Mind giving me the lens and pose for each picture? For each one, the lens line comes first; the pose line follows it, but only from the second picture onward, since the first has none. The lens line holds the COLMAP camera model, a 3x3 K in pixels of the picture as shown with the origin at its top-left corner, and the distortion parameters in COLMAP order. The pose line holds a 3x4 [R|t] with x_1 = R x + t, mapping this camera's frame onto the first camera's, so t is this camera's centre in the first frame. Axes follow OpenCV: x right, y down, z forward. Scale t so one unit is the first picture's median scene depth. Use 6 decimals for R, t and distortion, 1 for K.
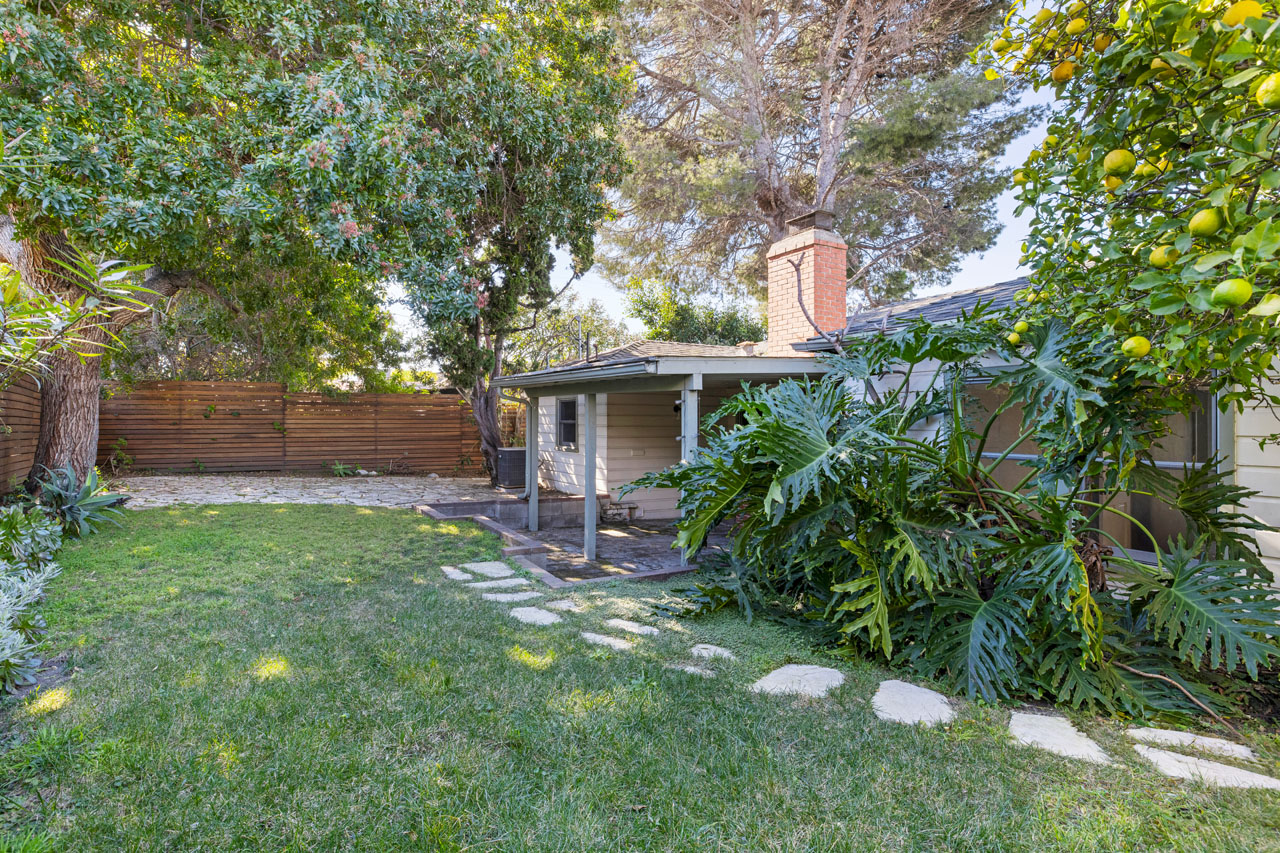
lens RADIAL K [[662.3, 0, 639.8], [0, 662.3, 422.9], [0, 0, 1]] dist [0.002996, 0.000687]
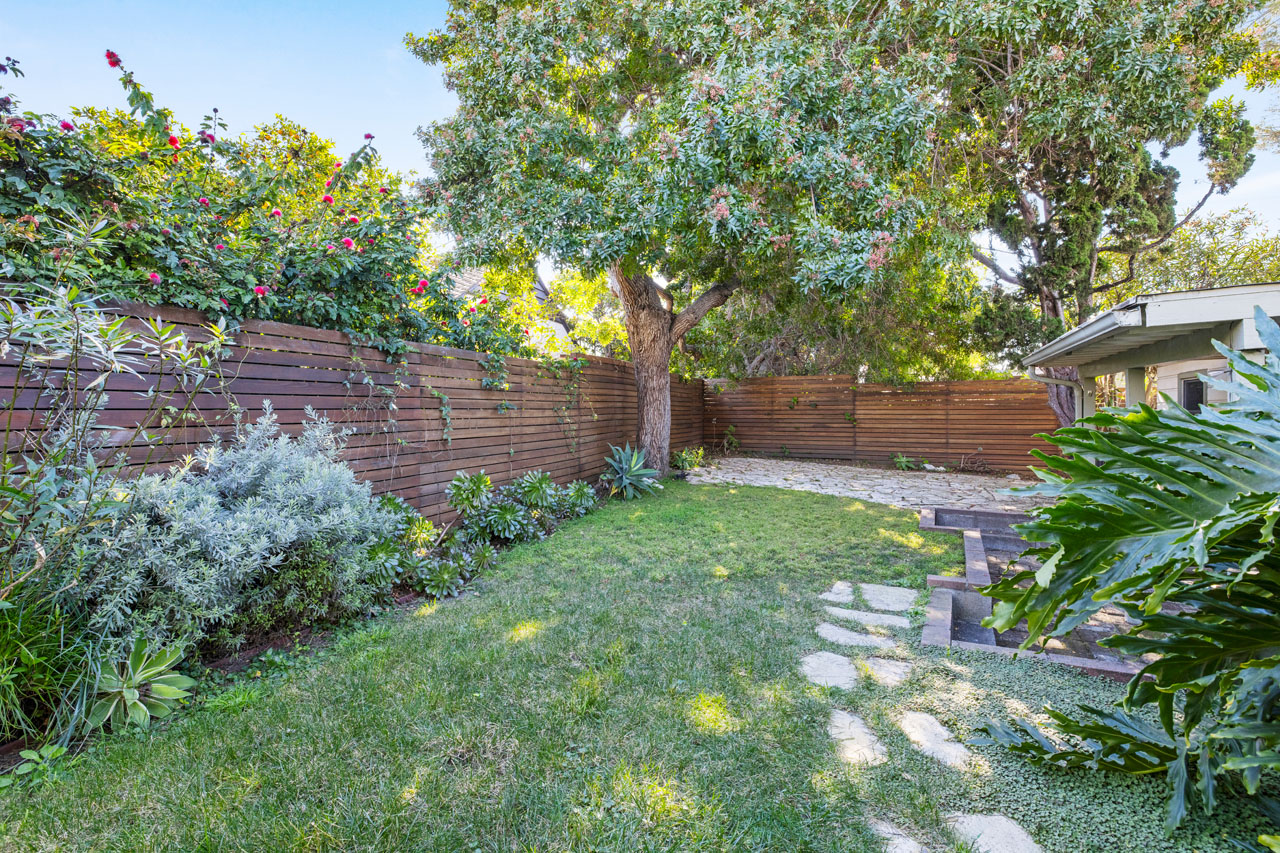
lens RADIAL K [[662.3, 0, 639.6], [0, 662.3, 422.6], [0, 0, 1]] dist [0.002996, 0.000687]
pose [[0.554666, 0.014554, -0.831946, 0.142158], [-0.004168, 0.999883, 0.014713, 0.000455], [0.832063, -0.004693, 0.554662, 0.167768]]
